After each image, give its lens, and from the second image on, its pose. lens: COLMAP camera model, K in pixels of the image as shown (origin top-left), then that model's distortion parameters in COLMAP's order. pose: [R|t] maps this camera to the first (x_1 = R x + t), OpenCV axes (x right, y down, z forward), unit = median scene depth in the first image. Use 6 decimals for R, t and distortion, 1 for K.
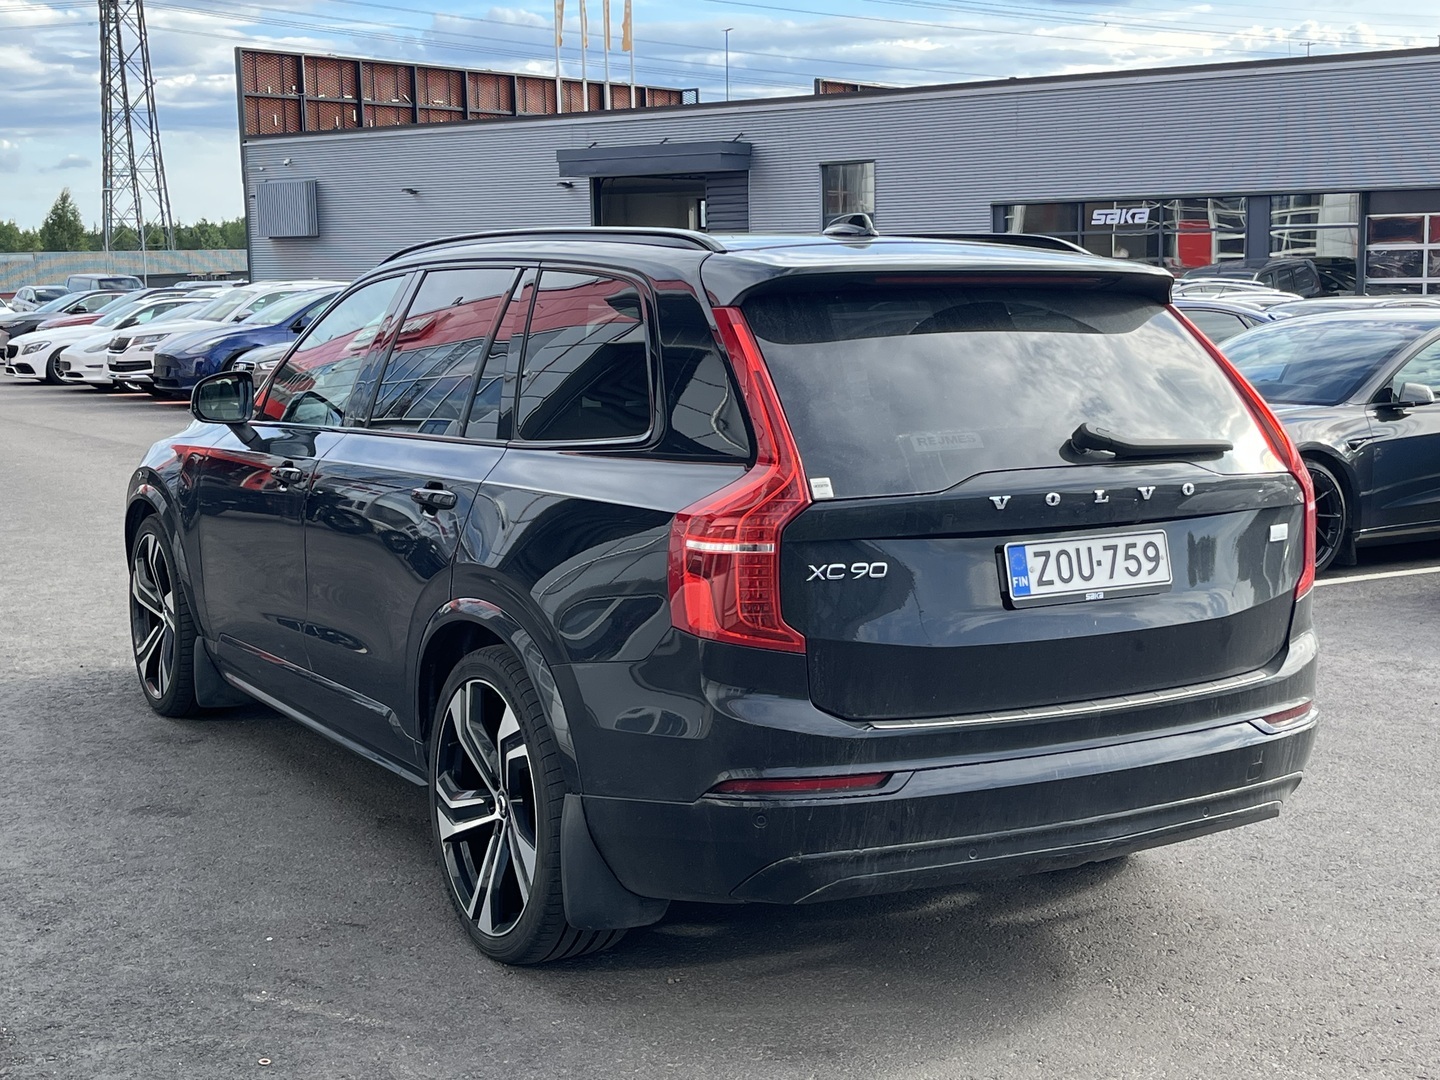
lens RADIAL K [[1948.4, 0, 721.3], [0, 1948.4, 535.4], [0, 0, 1]] dist [0.050290, 0.000000]
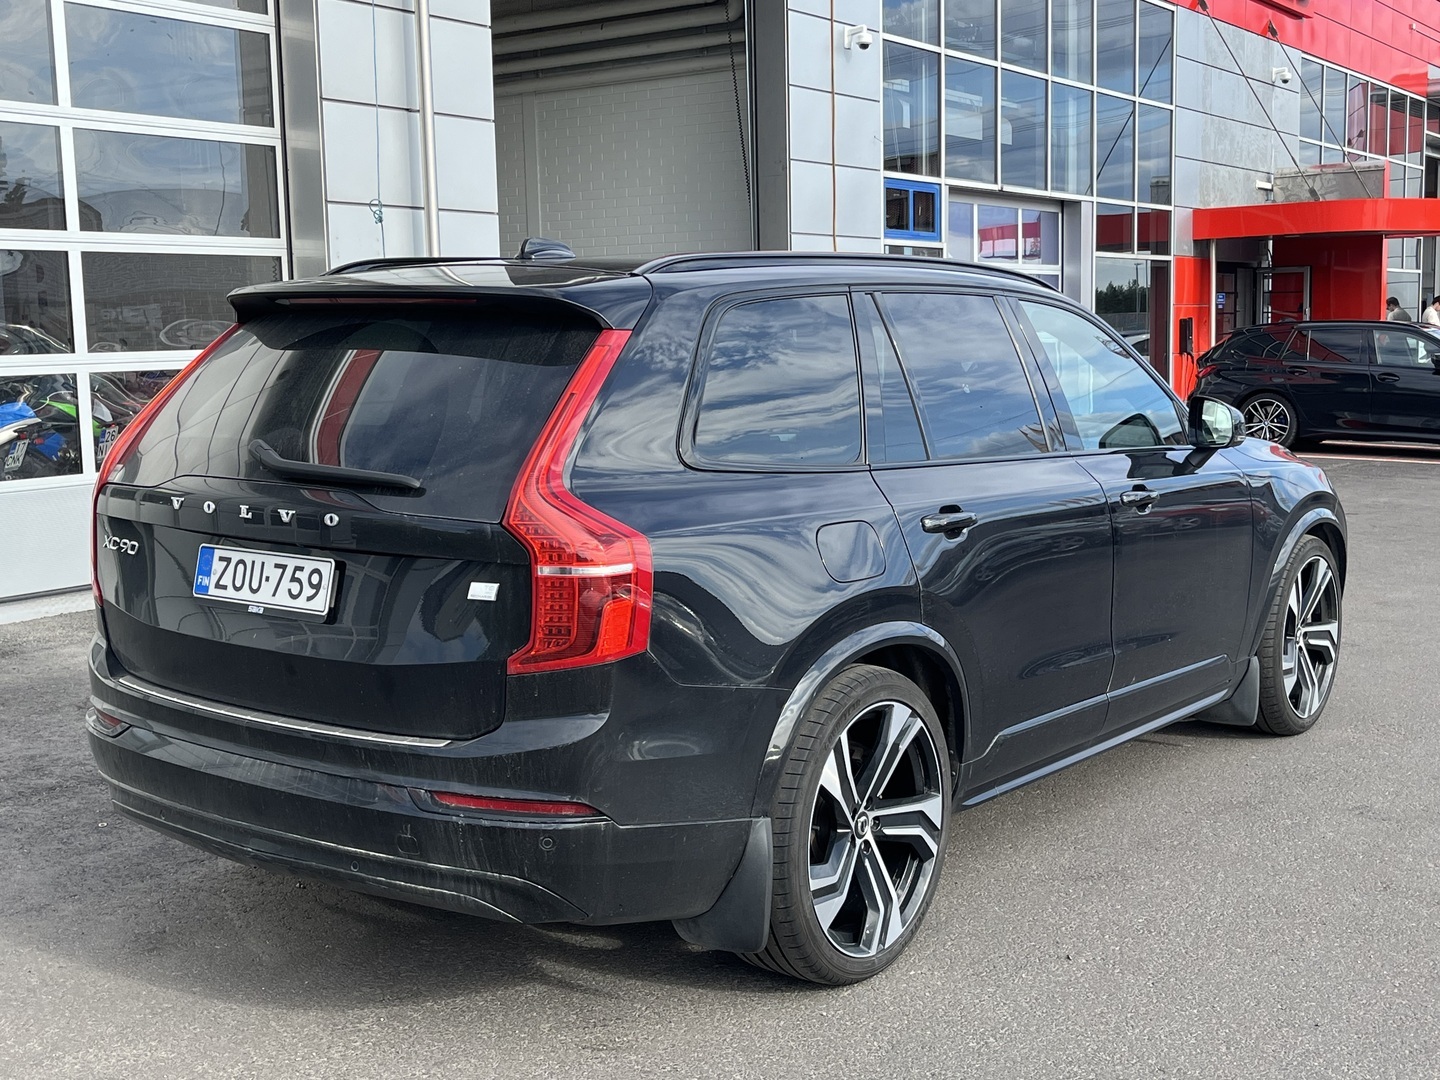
lens RADIAL K [[1736.2, 0, 718.6], [0, 1736.2, 539.4], [0, 0, 1]] dist [0.026918, 0.000000]
pose [[0.404101, 0.119404, -0.906887, 1.086270], [-0.118274, 0.989941, 0.077637, -0.102312], [0.907035, 0.075888, 0.414159, 0.820513]]
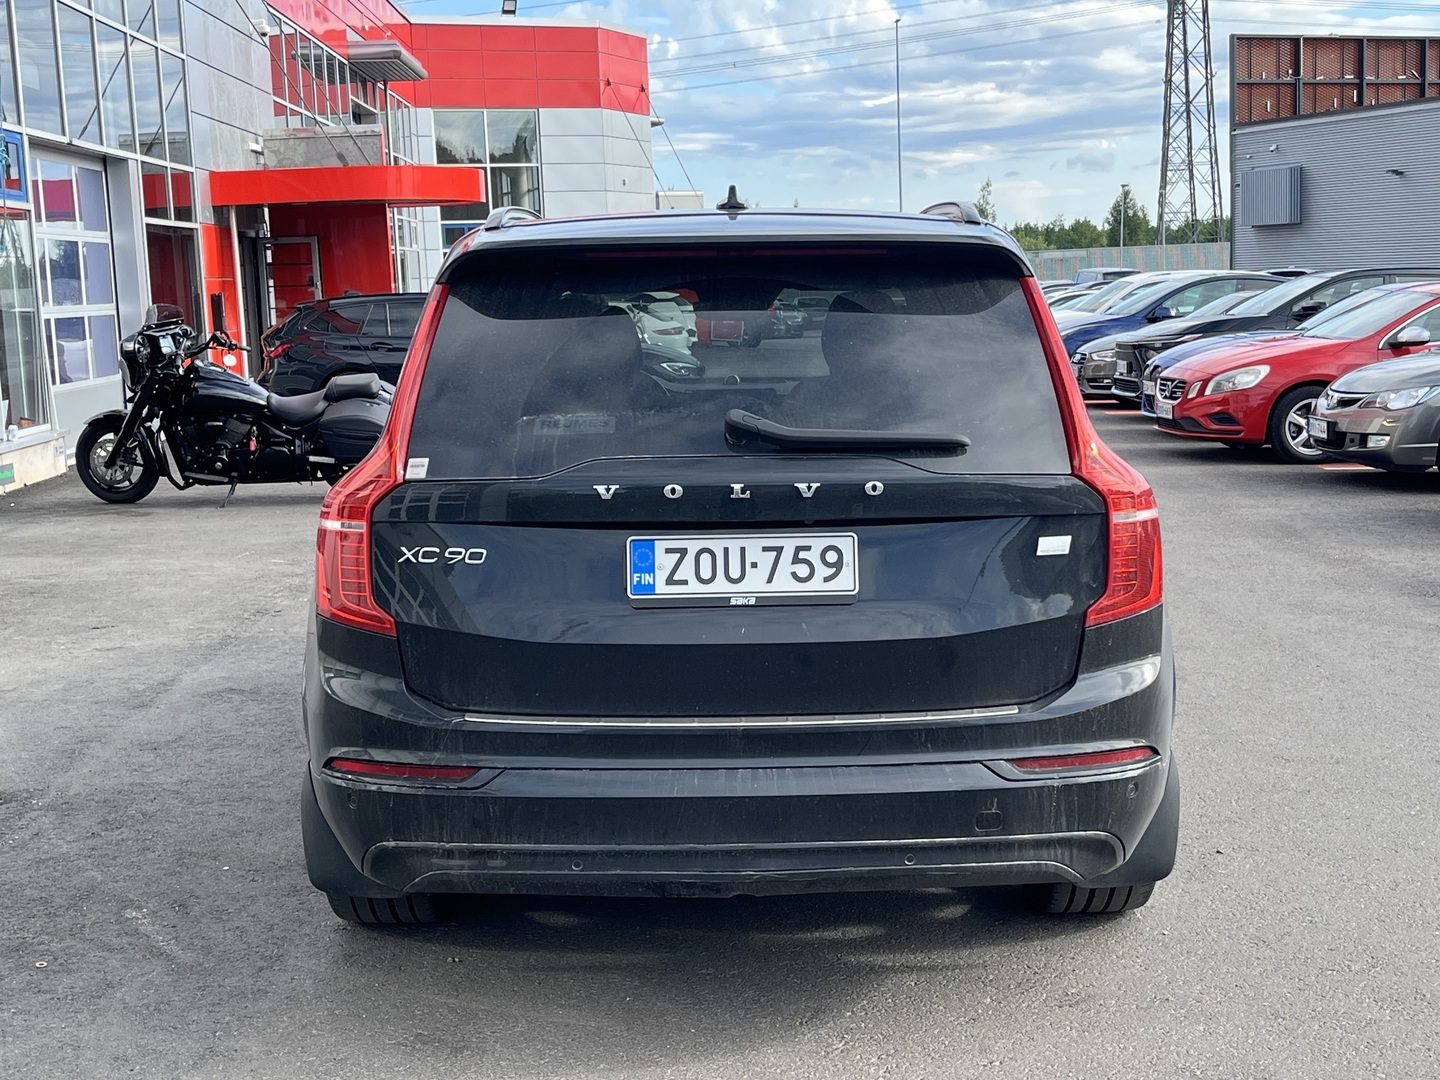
lens RADIAL K [[1965.4, 0, 726.1], [0, 1965.4, 536.8], [0, 0, 1]] dist [0.036839, 0.000000]
pose [[0.868146, 0.051864, -0.493592, 0.617919], [-0.049856, 0.998608, 0.017240, -0.013638], [0.493799, 0.009641, 0.869522, 0.199617]]
